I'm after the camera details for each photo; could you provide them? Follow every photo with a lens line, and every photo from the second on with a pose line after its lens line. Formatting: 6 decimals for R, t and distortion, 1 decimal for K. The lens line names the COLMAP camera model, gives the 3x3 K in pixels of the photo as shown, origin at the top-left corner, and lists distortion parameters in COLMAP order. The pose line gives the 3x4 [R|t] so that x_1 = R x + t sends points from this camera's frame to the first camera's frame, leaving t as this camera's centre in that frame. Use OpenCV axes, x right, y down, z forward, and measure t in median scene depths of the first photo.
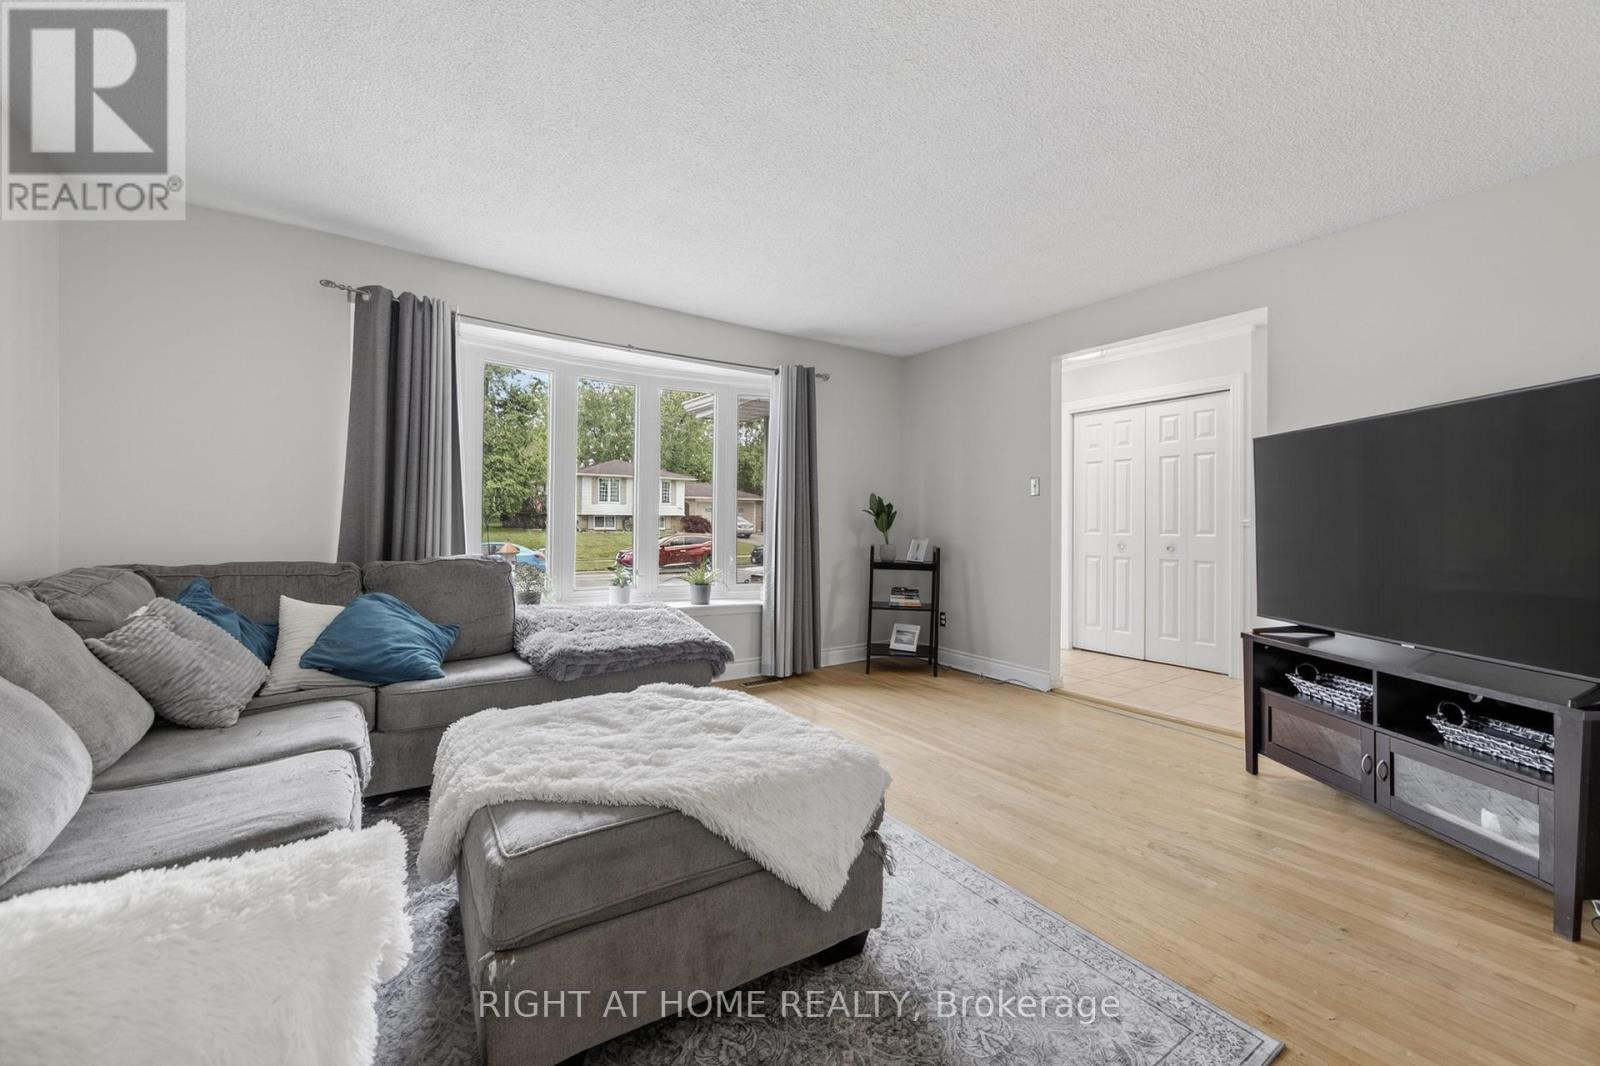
lens RADIAL K [[642.7, 0, 731.1], [0, 642.7, 536.3], [0, 0, 1]] dist [0.000387, 0.016248]
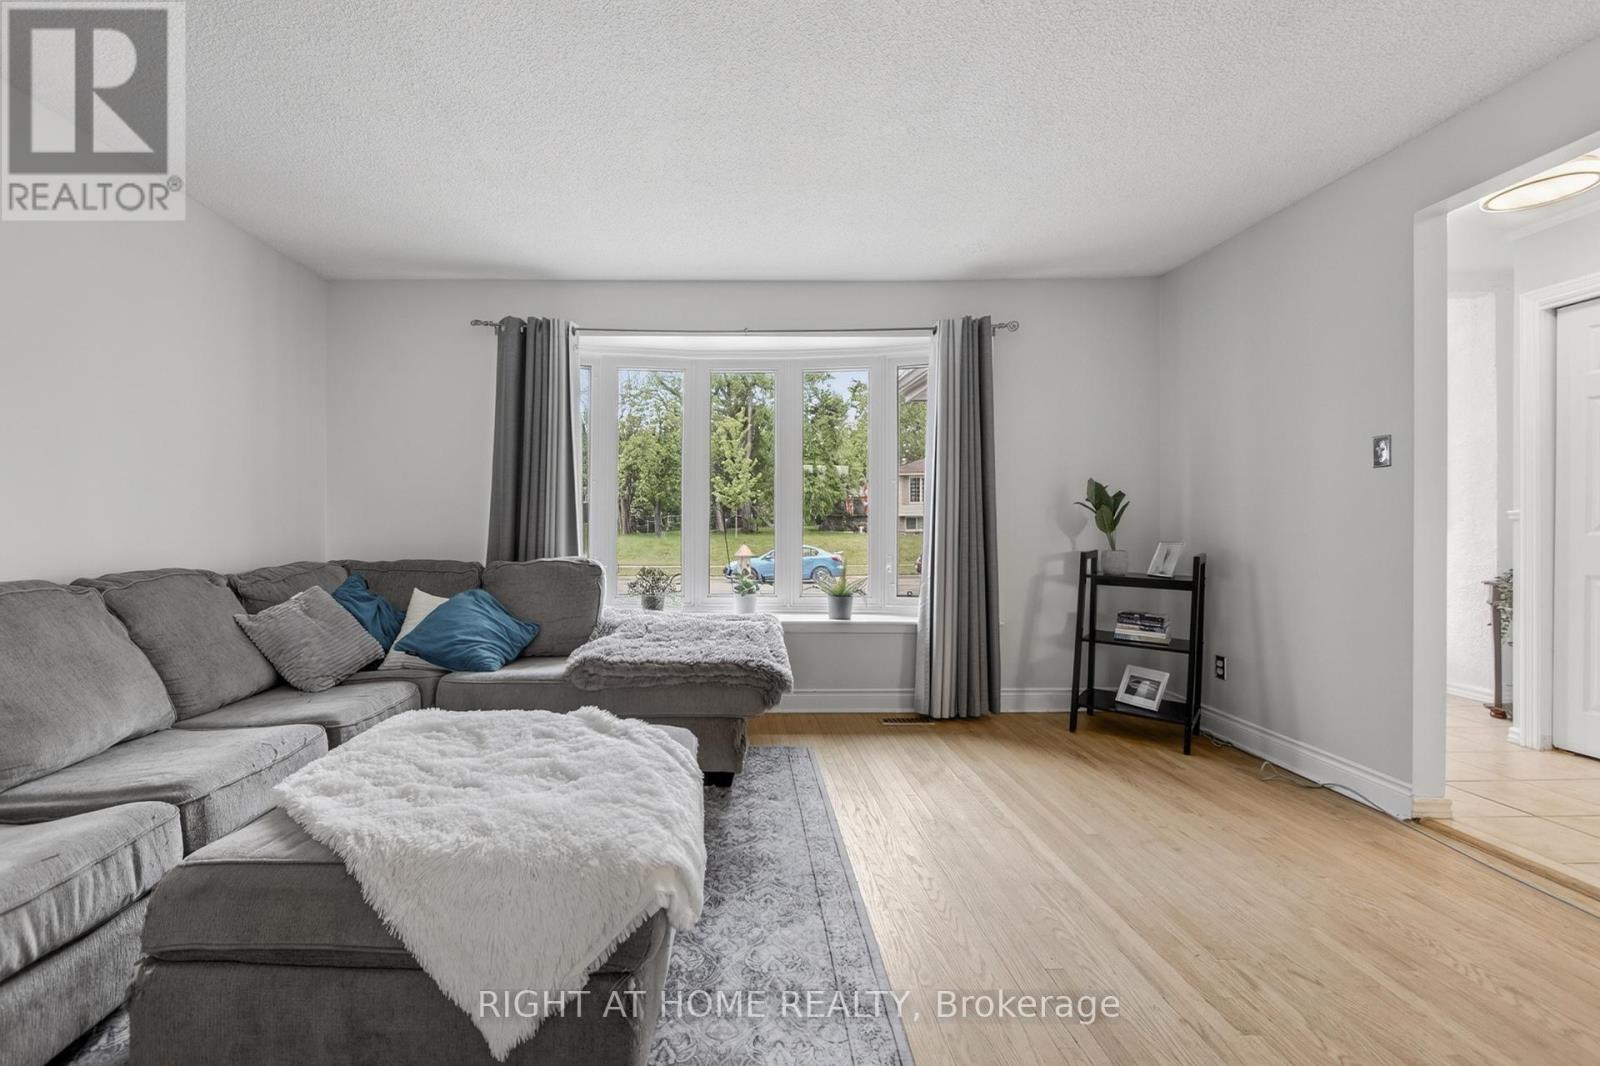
lens RADIAL K [[642.7, 0, 731.1], [0, 642.7, 536.3], [0, 0, 1]] dist [0.000387, 0.016248]
pose [[0.840087, -0.002754, -0.542444, 0.289972], [0.001034, 0.999993, -0.003477, -0.000207], [0.542450, 0.002360, 0.840085, 0.200503]]
